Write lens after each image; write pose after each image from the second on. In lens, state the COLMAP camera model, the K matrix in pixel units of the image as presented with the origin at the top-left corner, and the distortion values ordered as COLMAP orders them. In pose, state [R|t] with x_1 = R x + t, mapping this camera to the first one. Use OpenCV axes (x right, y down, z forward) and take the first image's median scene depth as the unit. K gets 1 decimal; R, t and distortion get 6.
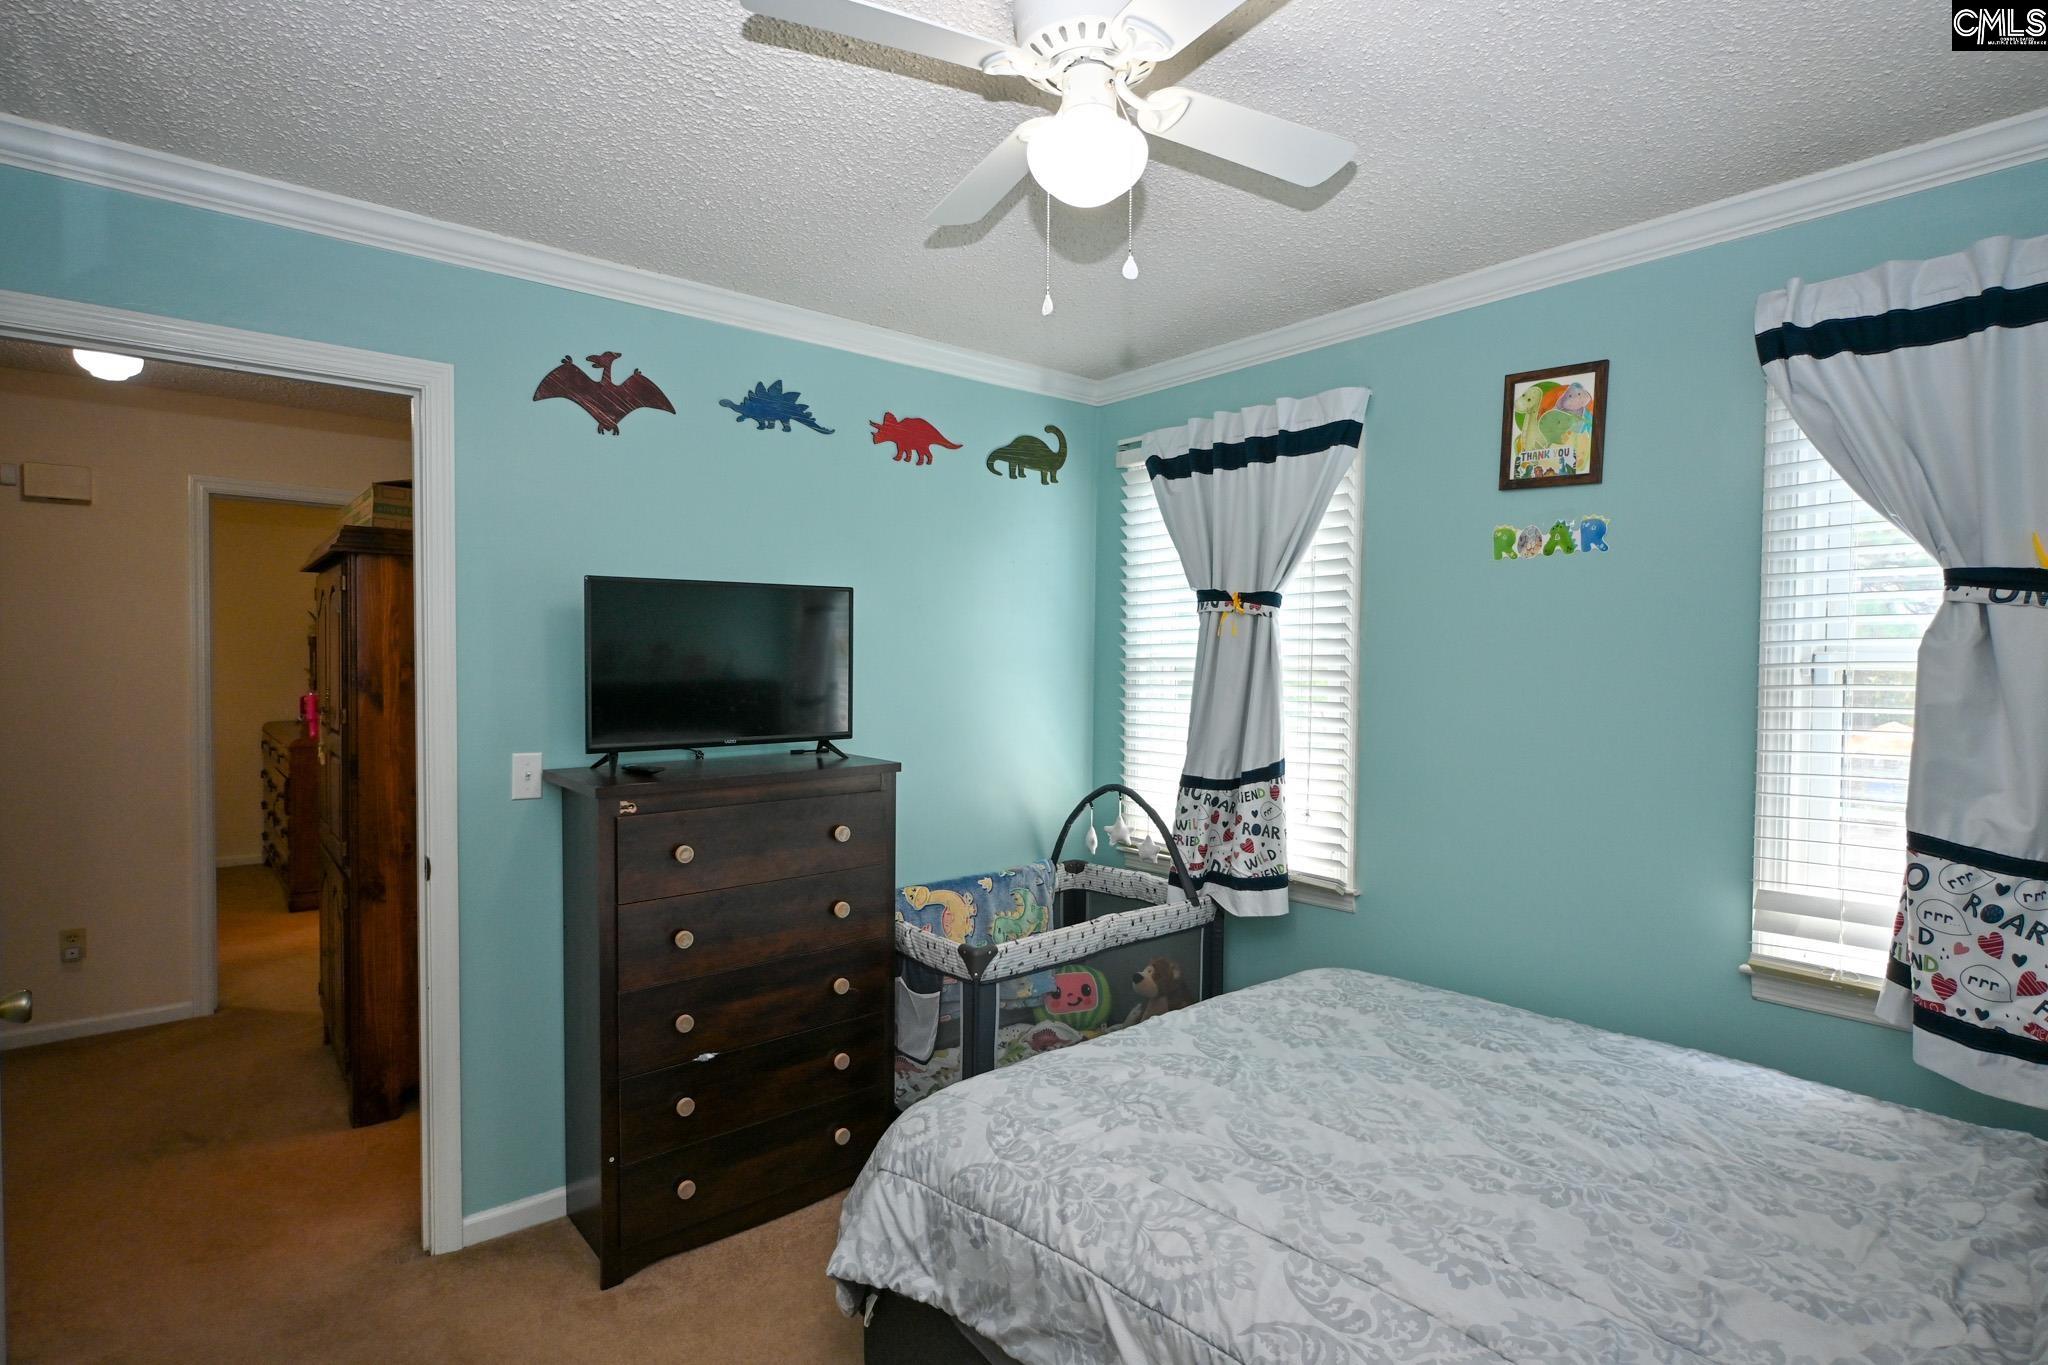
lens RADIAL K [[1026.6, 0, 1023.5], [0, 1026.6, 678.3], [0, 0, 1]] dist [-0.008168, 0.003925]
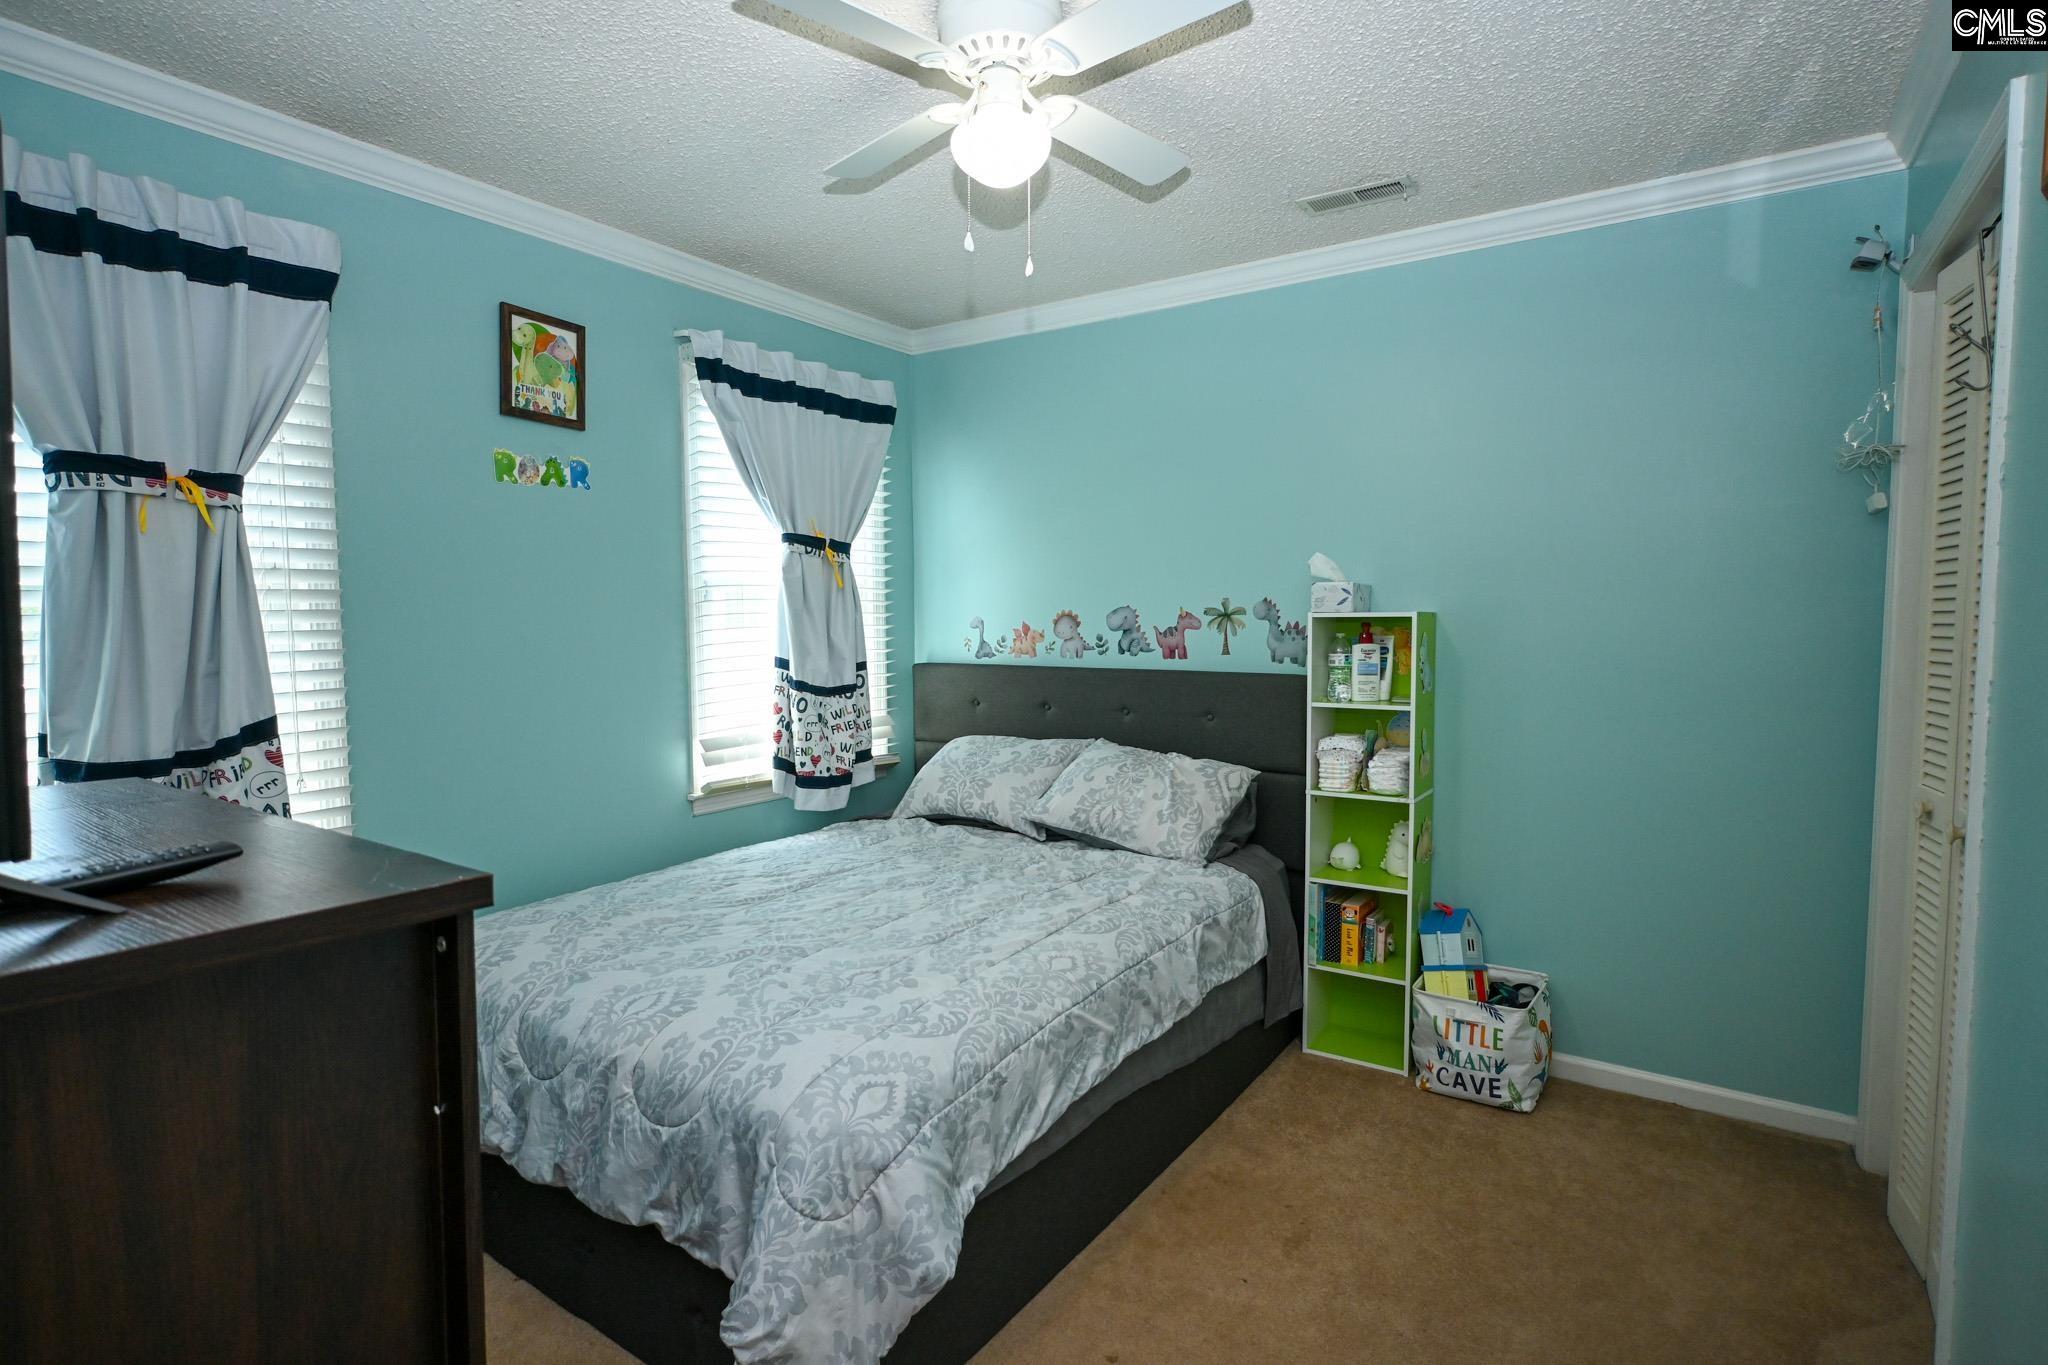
lens RADIAL K [[1026.6, 0, 1023.4], [0, 1026.6, 678.2], [0, 0, 1]] dist [-0.008168, 0.003925]
pose [[-0.269610, -0.065405, 0.960746, -0.722297], [0.023065, 0.996966, 0.074344, 0.017024], [-0.962693, 0.042204, -0.267284, 0.834784]]
